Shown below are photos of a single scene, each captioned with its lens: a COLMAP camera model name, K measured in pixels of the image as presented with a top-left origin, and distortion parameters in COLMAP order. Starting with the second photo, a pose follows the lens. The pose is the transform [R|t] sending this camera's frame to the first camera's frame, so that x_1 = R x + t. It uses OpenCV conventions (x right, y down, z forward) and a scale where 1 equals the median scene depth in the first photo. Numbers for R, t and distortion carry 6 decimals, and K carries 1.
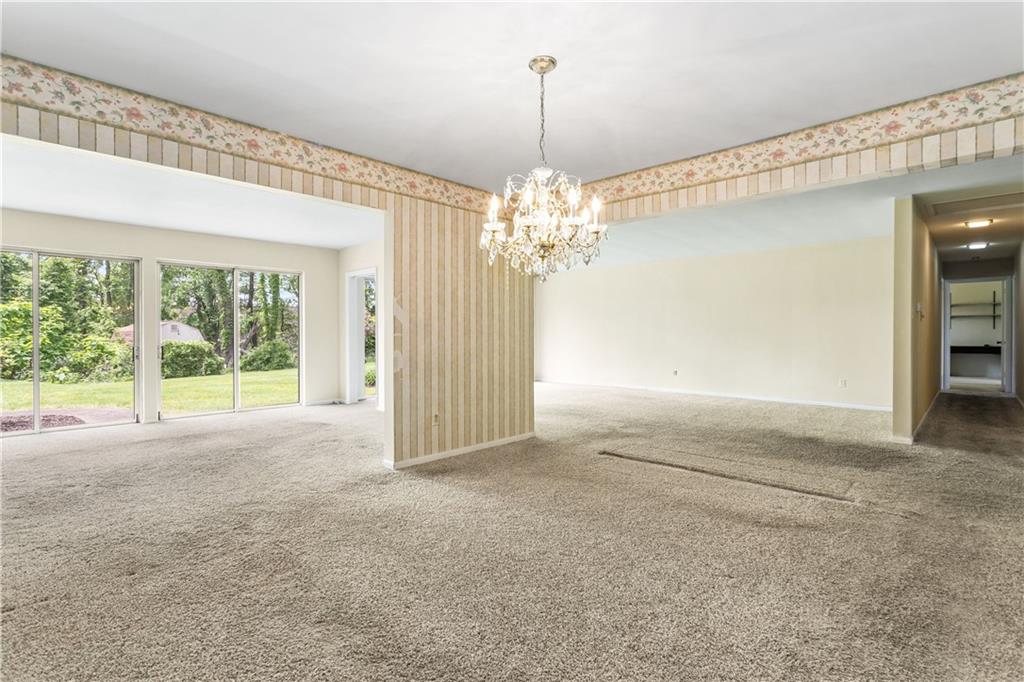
lens RADIAL K [[489.3, 0, 509.6], [0, 489.3, 333.6], [0, 0, 1]] dist [-0.012371, 0.005656]
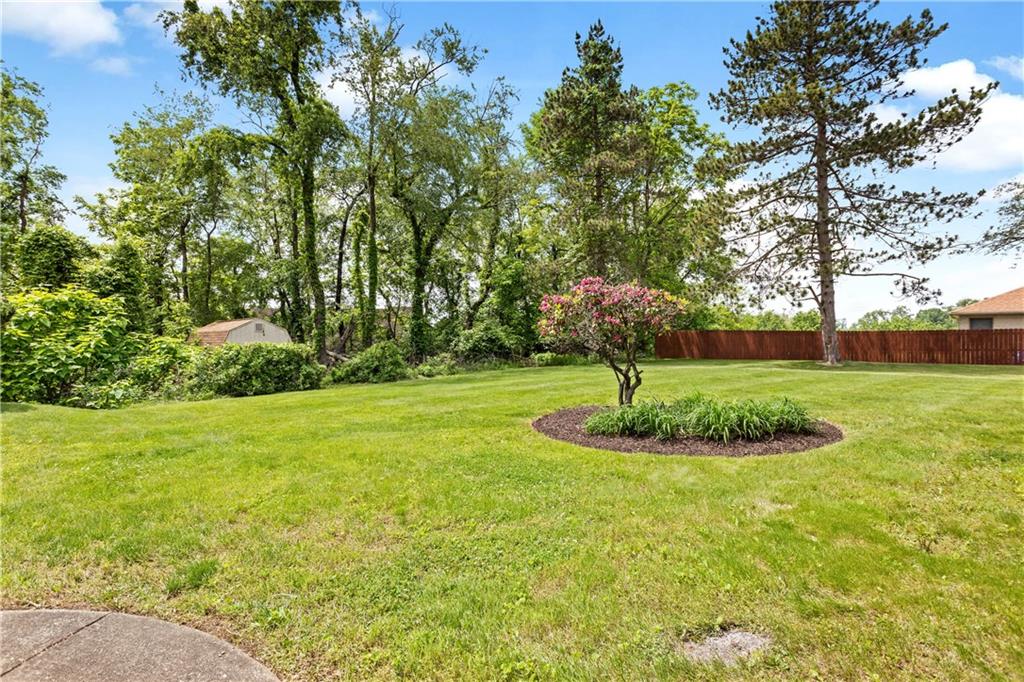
lens RADIAL K [[489.3, 0, 508.1], [0, 489.3, 341.1], [0, 0, 1]] dist [-0.012371, 0.005656]
pose [[0.993772, 0.002023, -0.111415, -0.234889], [-0.001197, 0.999971, 0.007476, 0.005789], [0.111427, -0.007296, 0.993746, 0.301841]]
